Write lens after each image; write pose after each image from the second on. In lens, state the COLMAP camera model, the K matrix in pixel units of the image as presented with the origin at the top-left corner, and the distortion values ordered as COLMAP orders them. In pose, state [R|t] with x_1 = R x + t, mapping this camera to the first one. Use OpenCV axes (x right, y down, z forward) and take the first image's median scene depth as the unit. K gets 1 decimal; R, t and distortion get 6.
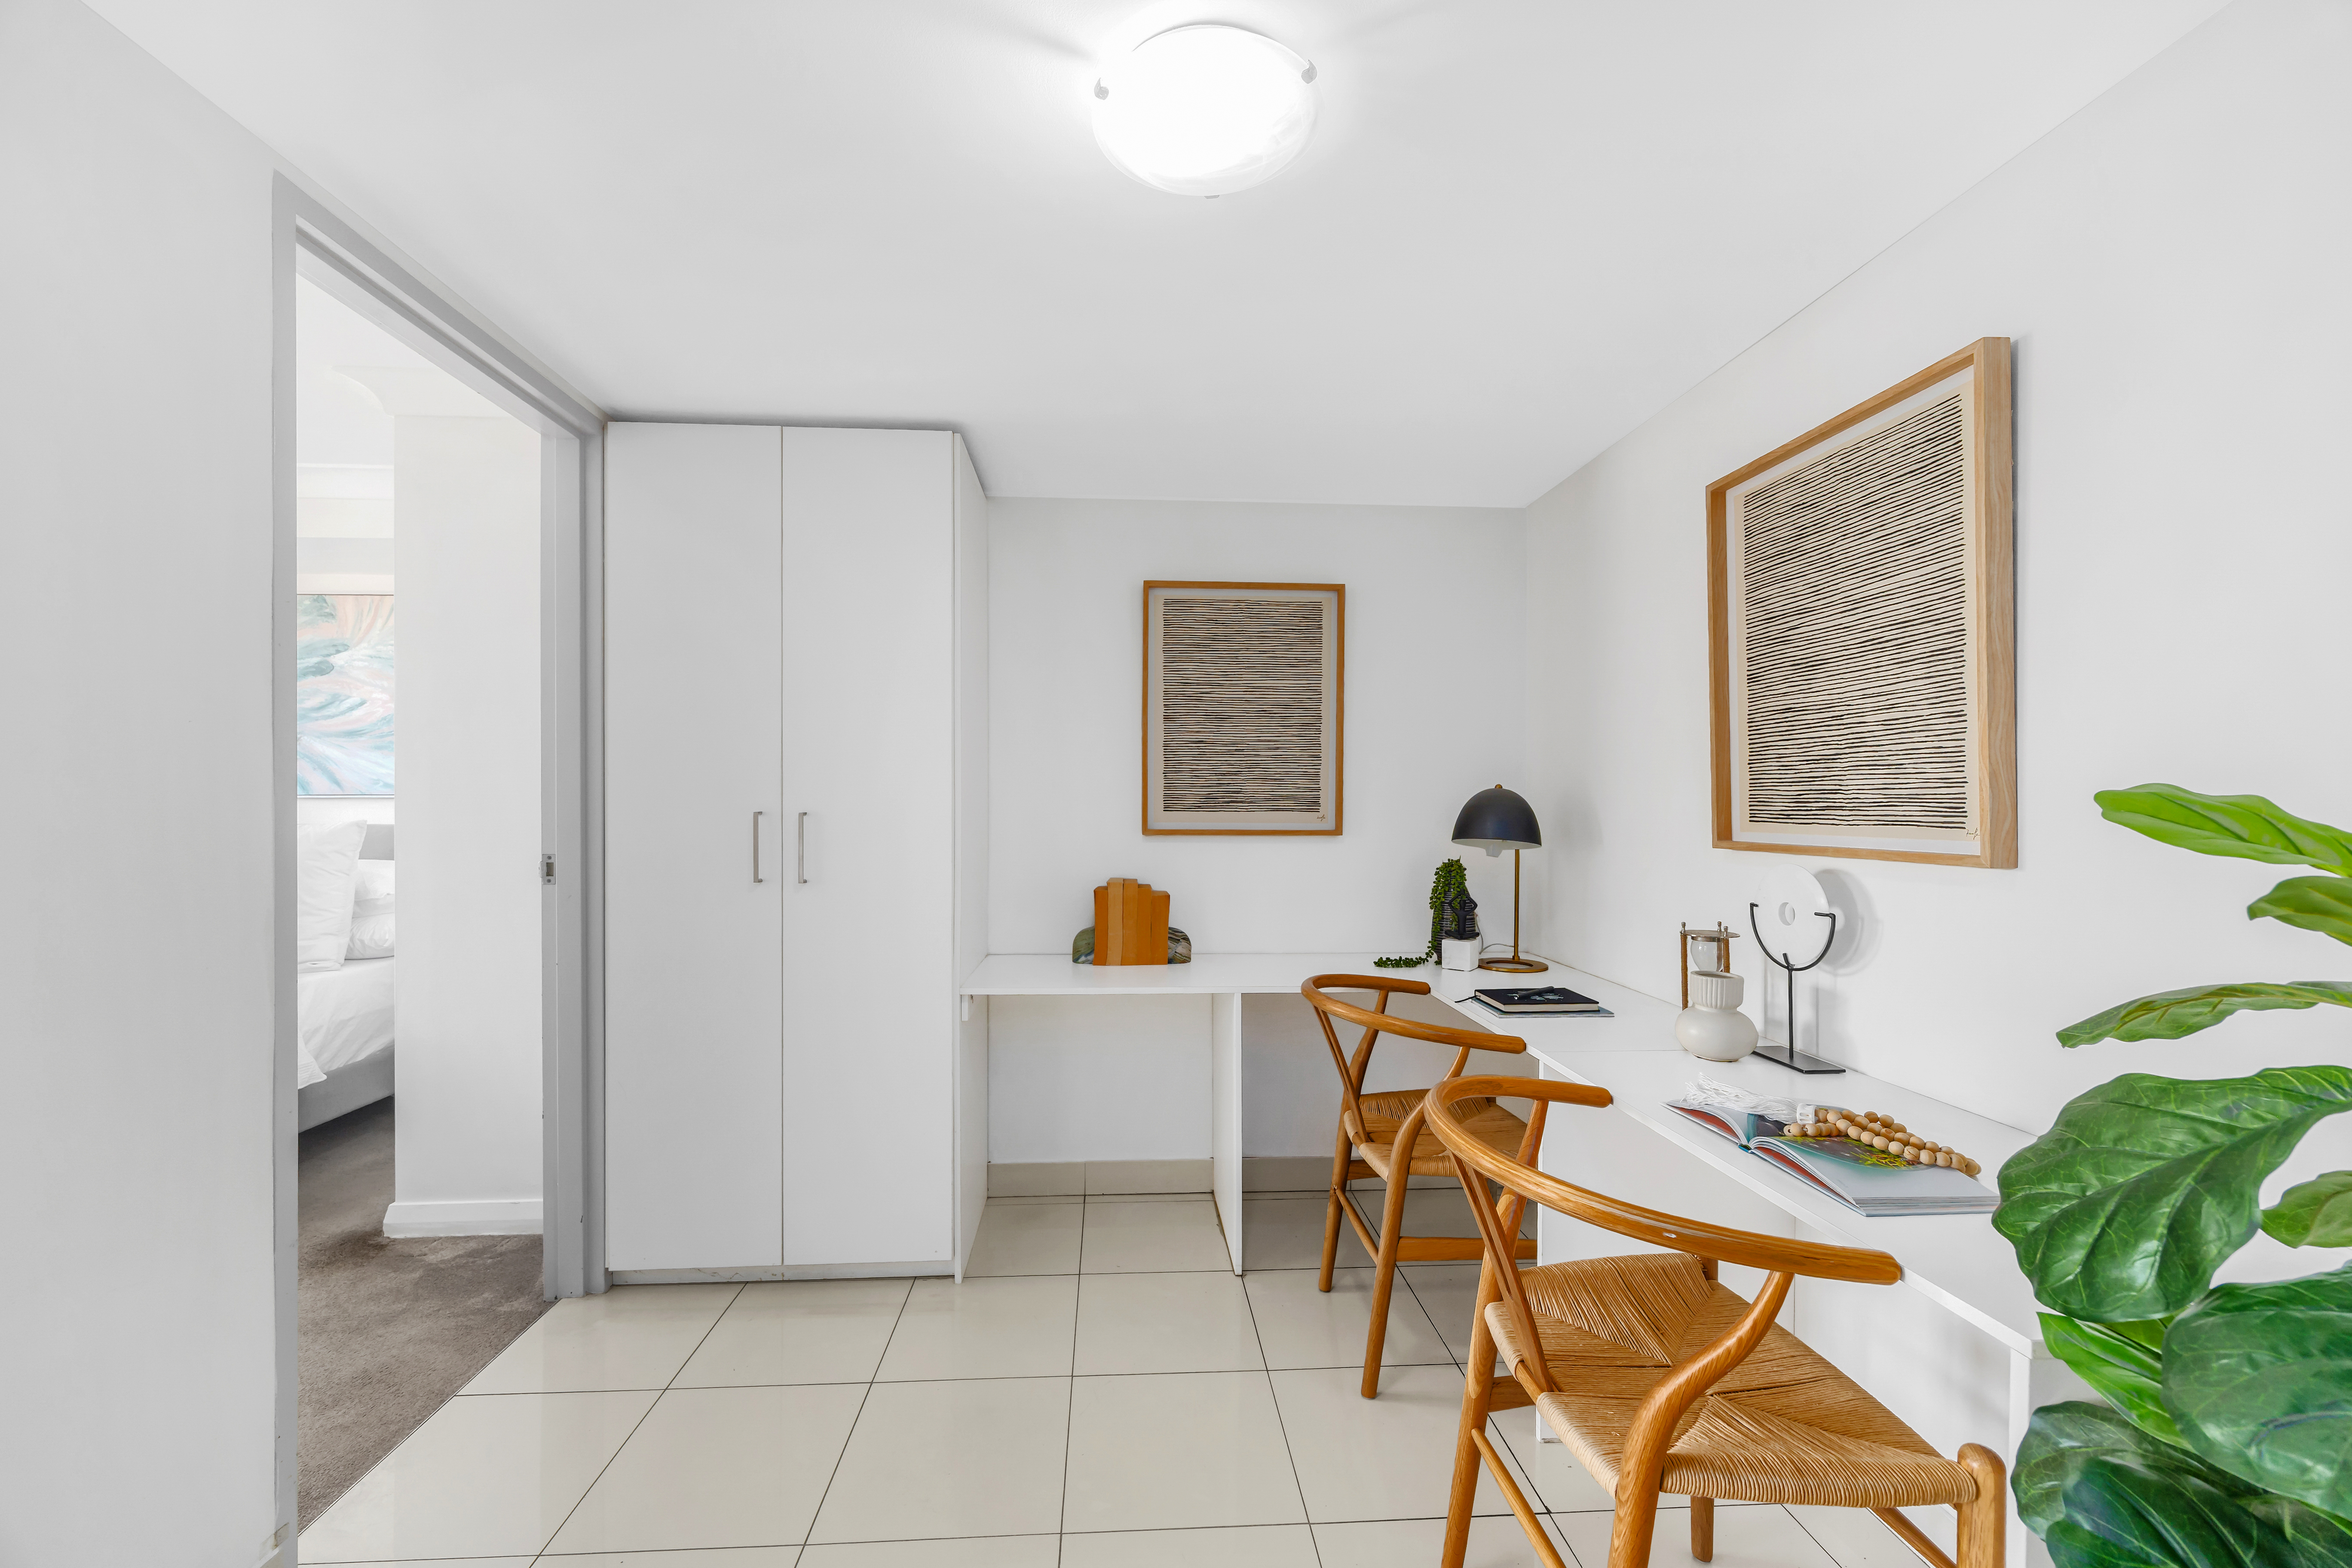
lens RADIAL K [[903.1, 0, 1169.3], [0, 903.1, 798.3], [0, 0, 1]] dist [-0.001724, 0.000085]
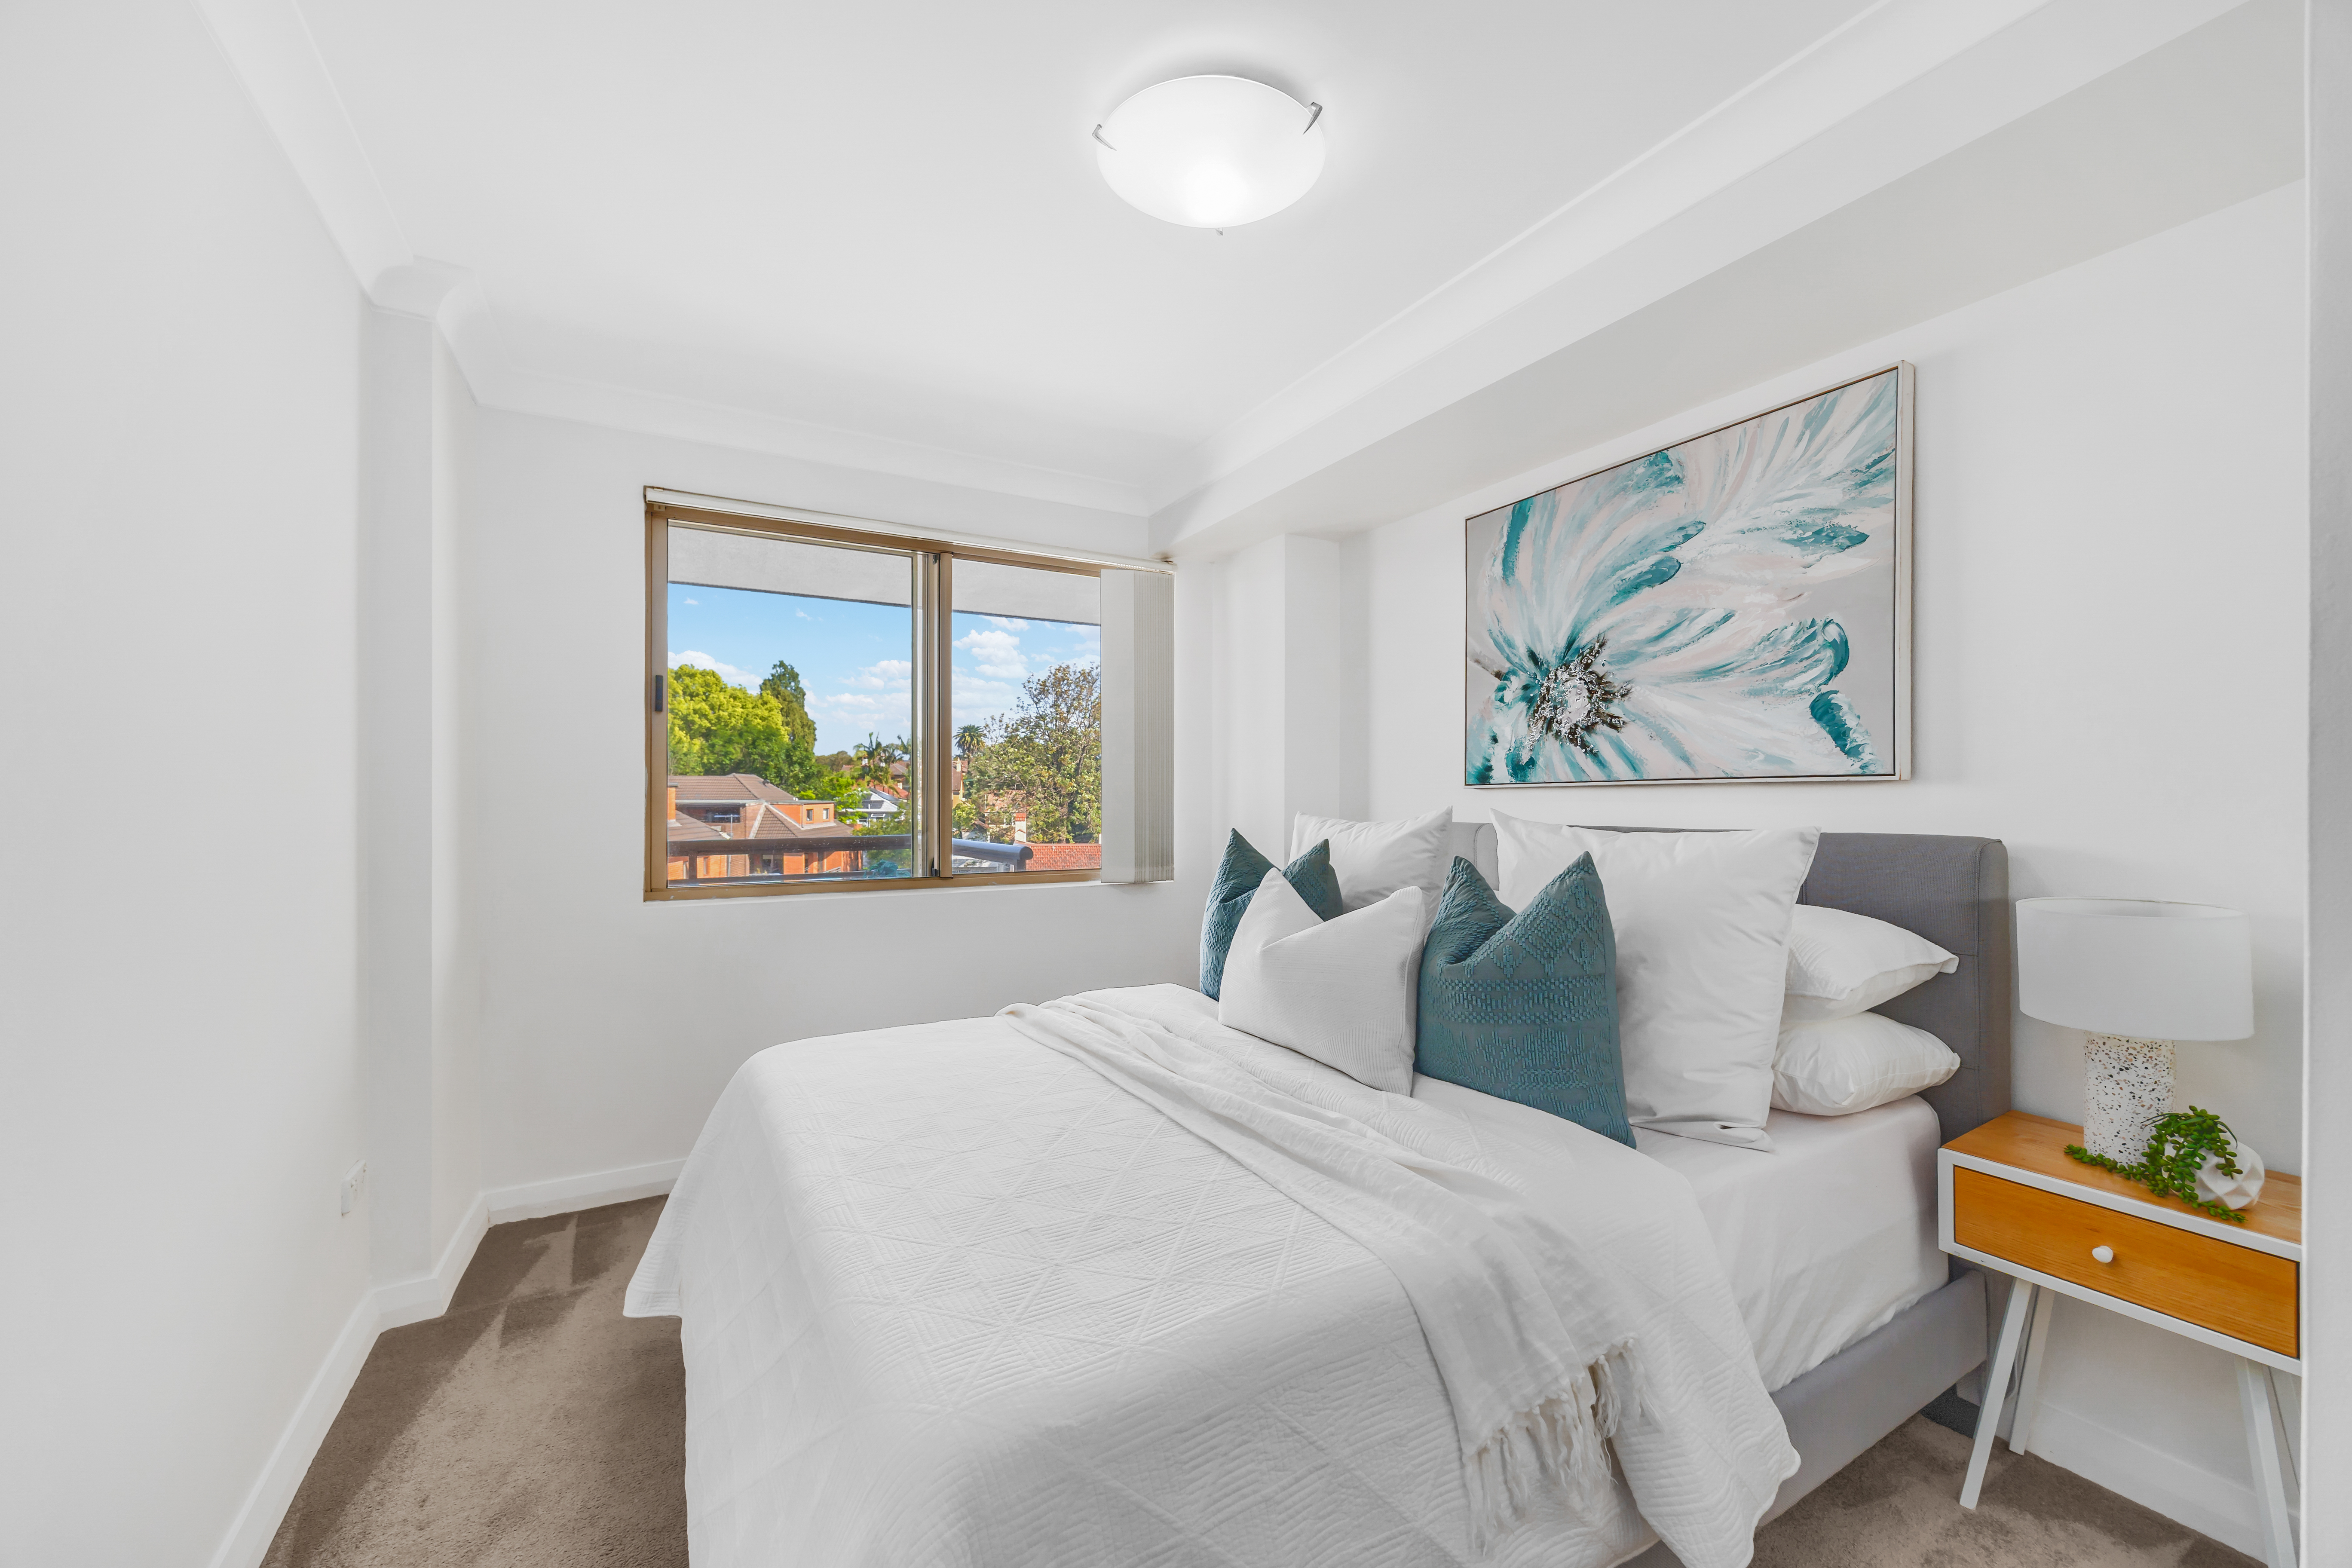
lens RADIAL K [[903.1, 0, 1178.2], [0, 903.1, 800.1], [0, 0, 1]] dist [-0.001724, 0.000085]
pose [[0.440412, -0.000544, -0.897796, -0.534883], [-0.008456, 0.999953, -0.004754, 0.015488], [0.897756, 0.009686, 0.440387, 0.438543]]
